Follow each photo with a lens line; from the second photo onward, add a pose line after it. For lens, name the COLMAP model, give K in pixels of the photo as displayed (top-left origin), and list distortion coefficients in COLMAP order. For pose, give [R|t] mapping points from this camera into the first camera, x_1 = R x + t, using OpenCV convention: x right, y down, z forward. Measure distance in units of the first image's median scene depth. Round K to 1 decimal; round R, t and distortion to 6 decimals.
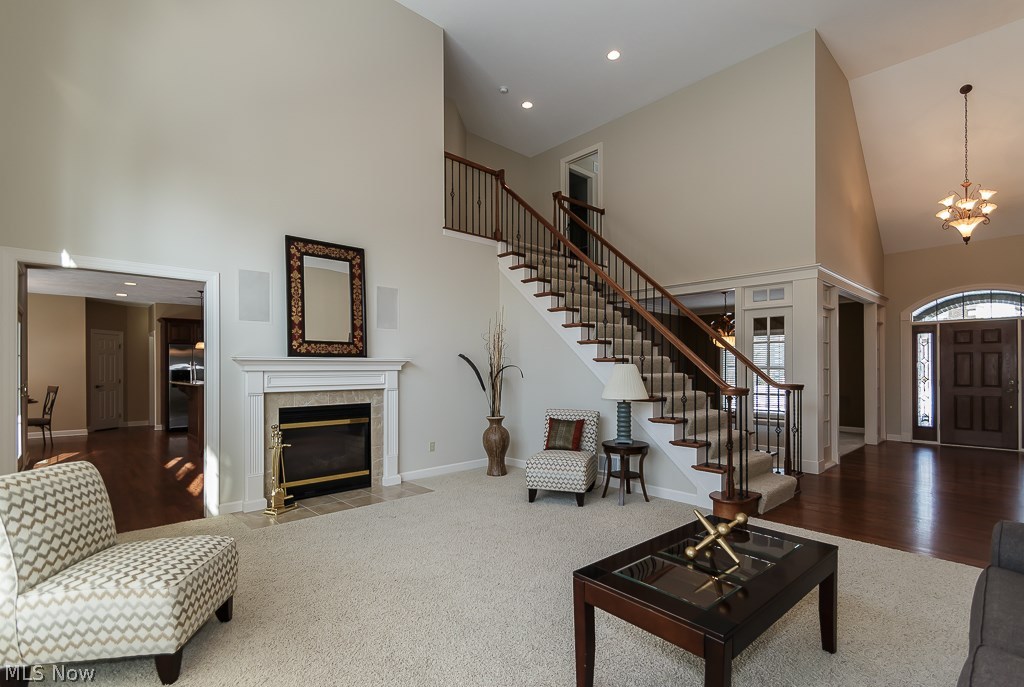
lens RADIAL K [[472.7, 0, 509.9], [0, 472.7, 365.6], [0, 0, 1]] dist [-0.003995, -0.002262]
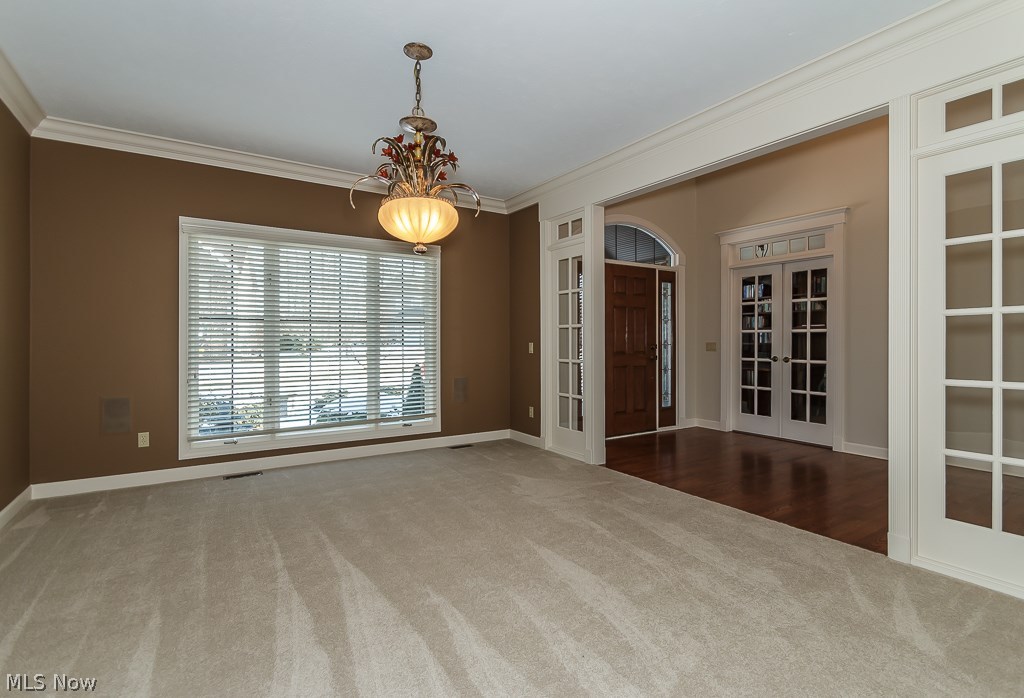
lens RADIAL K [[490.0, 0, 516.4], [0, 490.0, 343.8], [0, 0, 1]] dist [-0.015584, -0.001089]
pose [[0.148251, -0.008906, 0.988910, 0.197131], [-0.011152, 0.999881, 0.010677, 0.022238], [-0.988887, -0.012611, 0.148134, 1.019698]]
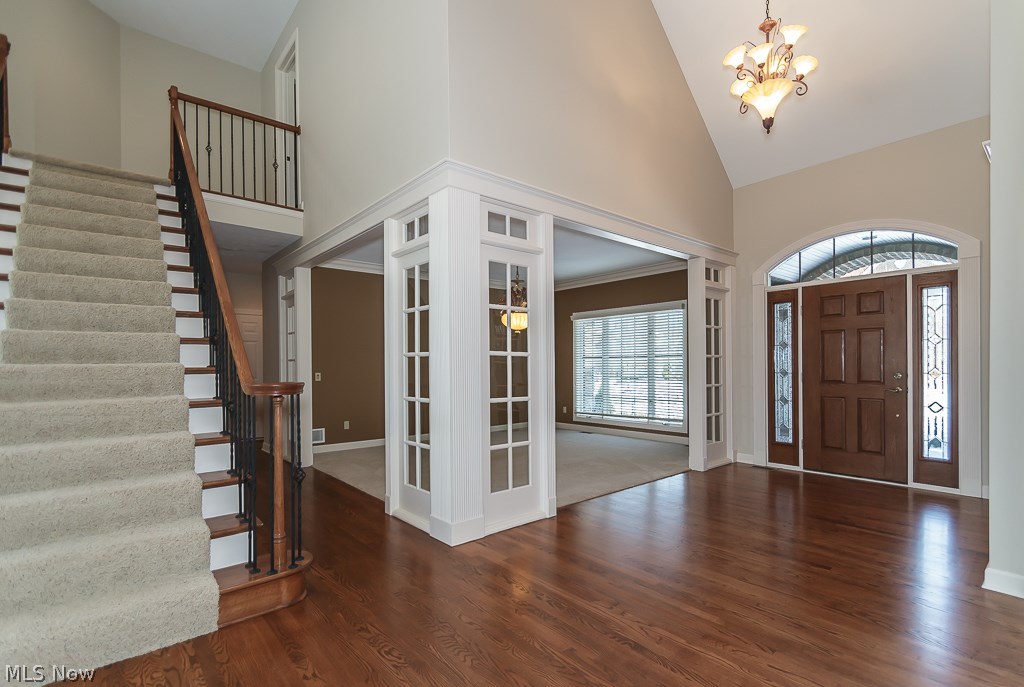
lens RADIAL K [[472.7, 0, 517.6], [0, 472.7, 368.0], [0, 0, 1]] dist [-0.003995, -0.002262]
pose [[0.999635, -0.011753, -0.024321, 0.532727], [0.012127, 0.999810, 0.015289, 0.008556], [0.024137, -0.015578, 0.999587, 0.332313]]
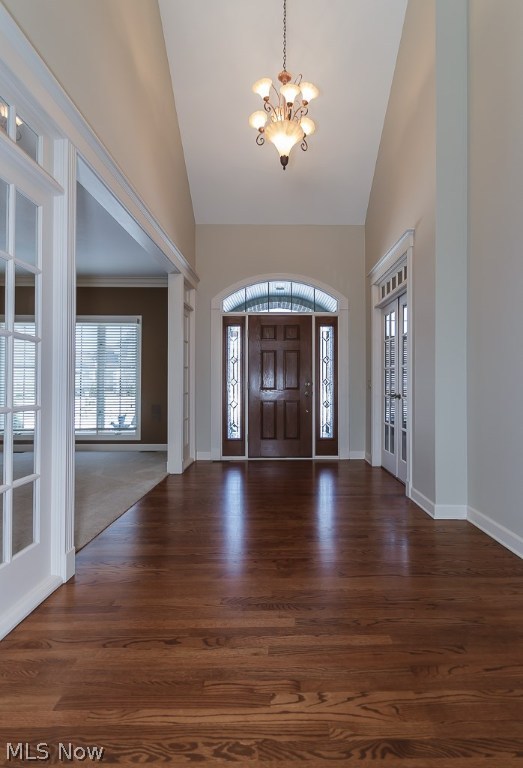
lens RADIAL K [[367.5, 0, 284.4], [0, 367.5, 380.8], [0, 0, 1]] dist [-0.015584, -0.001089]
pose [[0.657571, 0.002195, 0.753390, 0.463235], [-0.005668, 0.999982, 0.002033, 0.025970], [-0.753371, -0.005607, 0.657571, 0.520116]]
